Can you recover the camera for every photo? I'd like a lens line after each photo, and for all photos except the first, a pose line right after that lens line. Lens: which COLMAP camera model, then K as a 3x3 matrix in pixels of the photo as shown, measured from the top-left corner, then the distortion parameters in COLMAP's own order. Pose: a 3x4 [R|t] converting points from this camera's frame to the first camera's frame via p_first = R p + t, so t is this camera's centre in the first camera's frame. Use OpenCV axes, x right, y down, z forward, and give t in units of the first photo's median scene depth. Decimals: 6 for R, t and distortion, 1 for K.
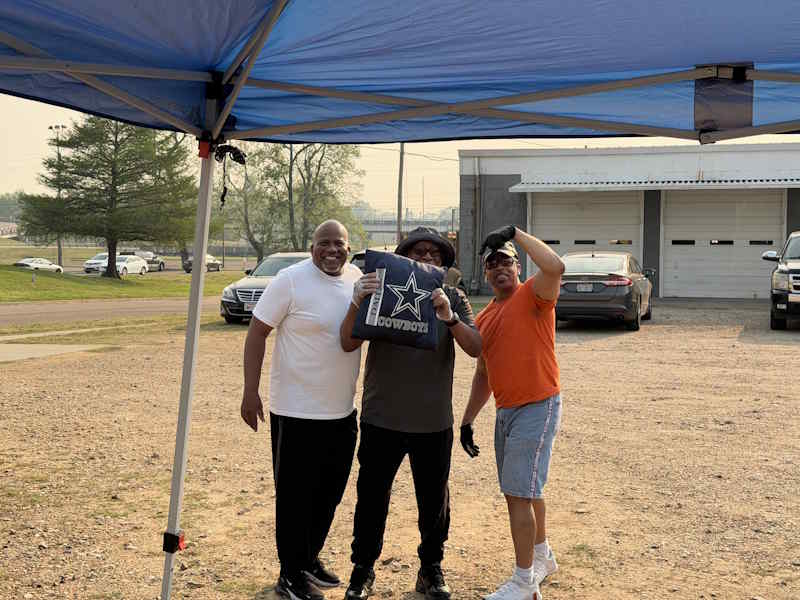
lens RADIAL K [[1131.2, 0, 400.0], [0, 1131.2, 300.0], [0, 0, 1]] dist [0.127199, 0.041161]
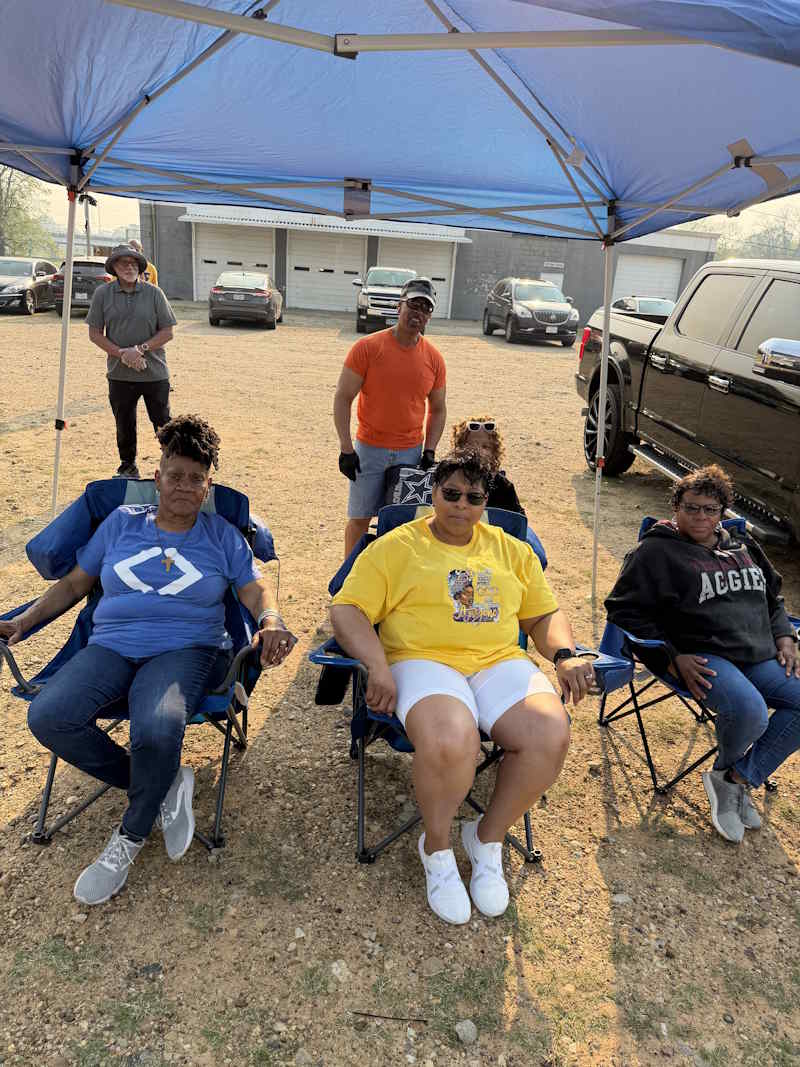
lens RADIAL K [[773.2, 0, 400.0], [0, 773.2, 533.5], [0, 0, 1]] dist [0.068159, -0.107391]
pose [[0.931820, -0.057234, 0.358379, -0.012593], [-0.044464, 0.962043, 0.269250, 0.001602], [-0.360186, -0.266827, 0.893907, -0.030296]]
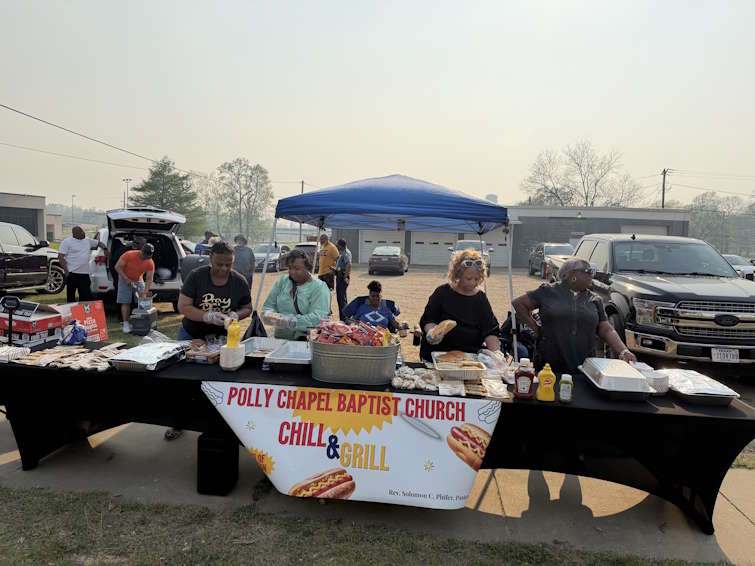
lens RADIAL K [[520.7, 0, 404.2], [0, 520.7, 297.7], [0, 0, 1]] dist [0.061062, -0.151973]
pose [[0.976766, 0.000338, 0.214310, -0.037675], [-0.012953, 0.998264, 0.057462, 0.005517], [-0.213918, -0.058903, 0.975074, -0.147486]]
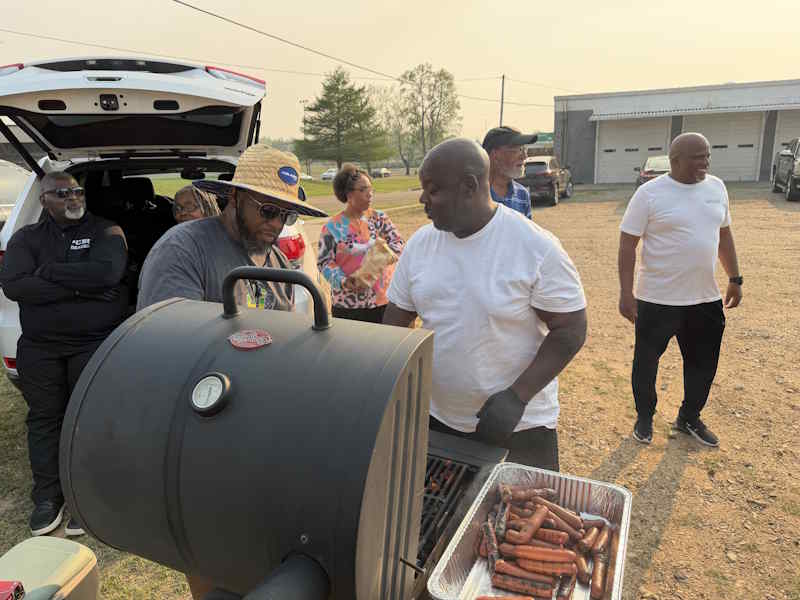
lens RADIAL K [[579.7, 0, 400.0], [0, 579.7, 300.0], [0, 0, 1]] dist [0.068159, -0.107391]
pose [[0.991170, -0.011586, -0.132090, -0.064722], [0.036077, 0.982159, 0.184559, -0.005587], [0.127596, -0.187695, 0.973905, 0.081479]]
